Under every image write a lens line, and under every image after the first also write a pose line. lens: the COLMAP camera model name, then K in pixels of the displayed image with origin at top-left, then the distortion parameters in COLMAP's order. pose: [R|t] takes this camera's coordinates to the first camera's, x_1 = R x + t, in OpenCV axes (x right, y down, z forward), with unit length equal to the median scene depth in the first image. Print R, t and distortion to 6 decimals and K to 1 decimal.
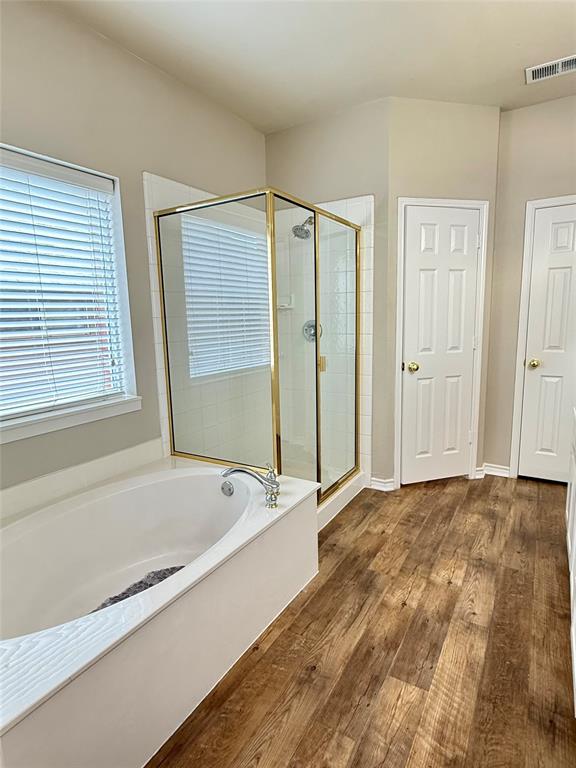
lens RADIAL K [[440.5, 0, 288.0], [0, 440.5, 384.0], [0, 0, 1]] dist [0.028803, 0.001999]
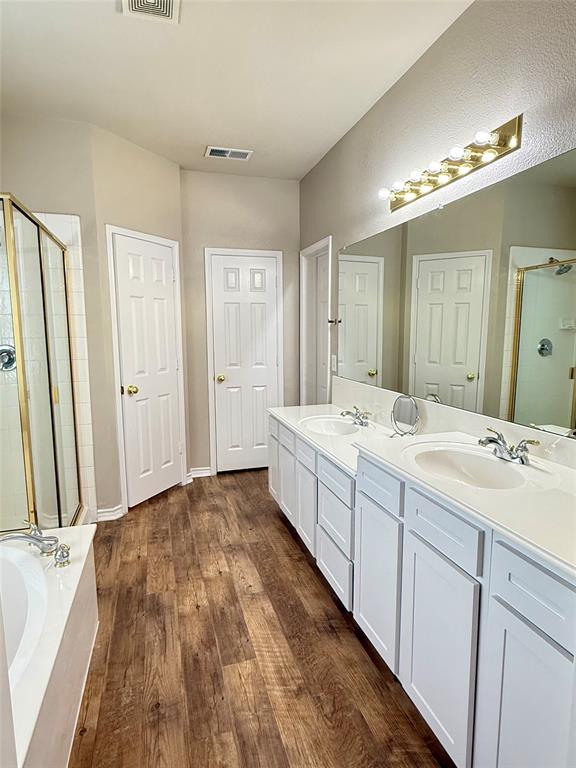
lens RADIAL K [[440.5, 0, 288.0], [0, 440.5, 384.0], [0, 0, 1]] dist [0.028803, 0.001999]
pose [[0.669195, -0.079635, 0.738807, -0.283914], [0.109237, 0.993982, 0.008196, -0.026029], [-0.735014, 0.075220, 0.673867, 0.050931]]
